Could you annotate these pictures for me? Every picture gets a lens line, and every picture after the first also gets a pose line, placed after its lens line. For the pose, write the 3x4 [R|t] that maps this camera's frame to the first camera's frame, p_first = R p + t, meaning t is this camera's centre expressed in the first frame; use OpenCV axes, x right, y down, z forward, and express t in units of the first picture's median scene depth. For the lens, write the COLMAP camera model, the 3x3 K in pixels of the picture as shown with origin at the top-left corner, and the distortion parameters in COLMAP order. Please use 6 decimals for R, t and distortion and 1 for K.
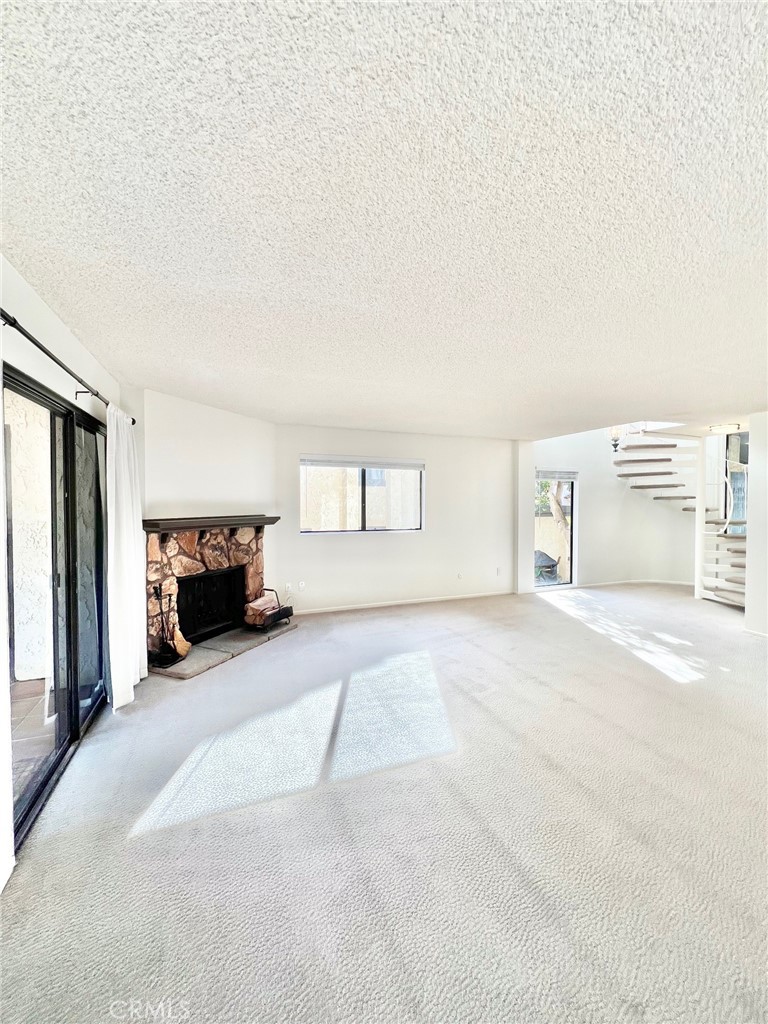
lens RADIAL K [[410.9, 0, 384.3], [0, 410.9, 506.8], [0, 0, 1]] dist [0.001575, 0.000286]
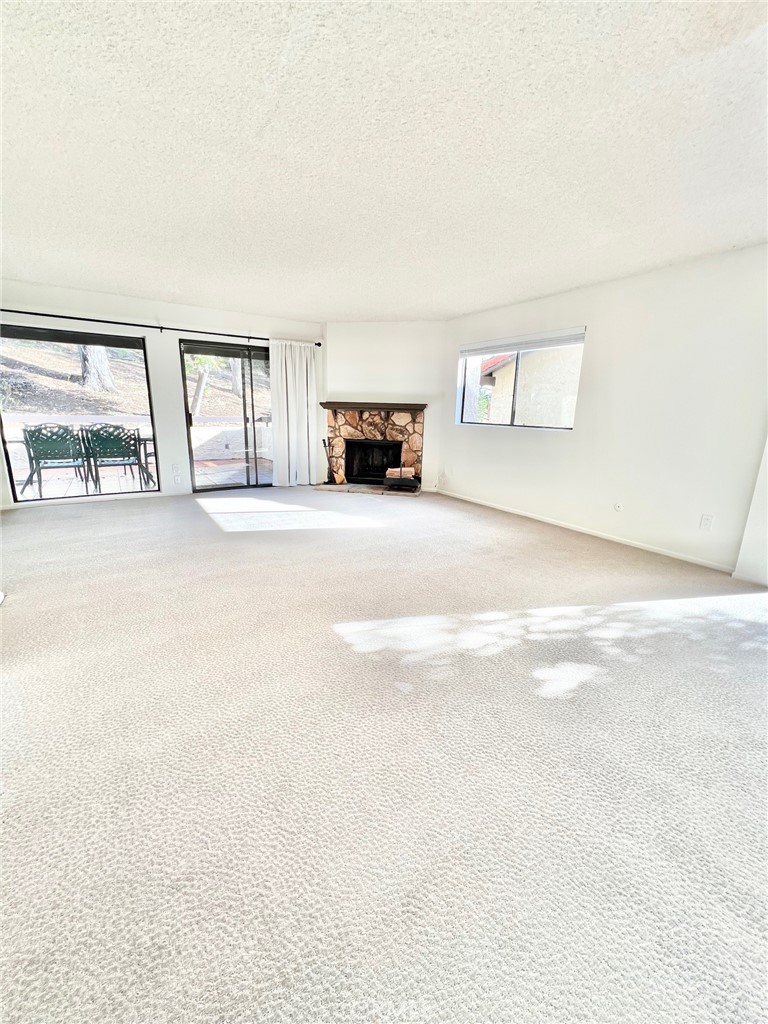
lens RADIAL K [[410.9, 0, 387.2], [0, 410.9, 512.6], [0, 0, 1]] dist [0.001575, 0.000286]
pose [[0.198826, 0.241836, -0.949728, 1.066549], [-0.040714, 0.970278, 0.238545, 0.053099], [0.979189, -0.008761, 0.202762, 0.744362]]
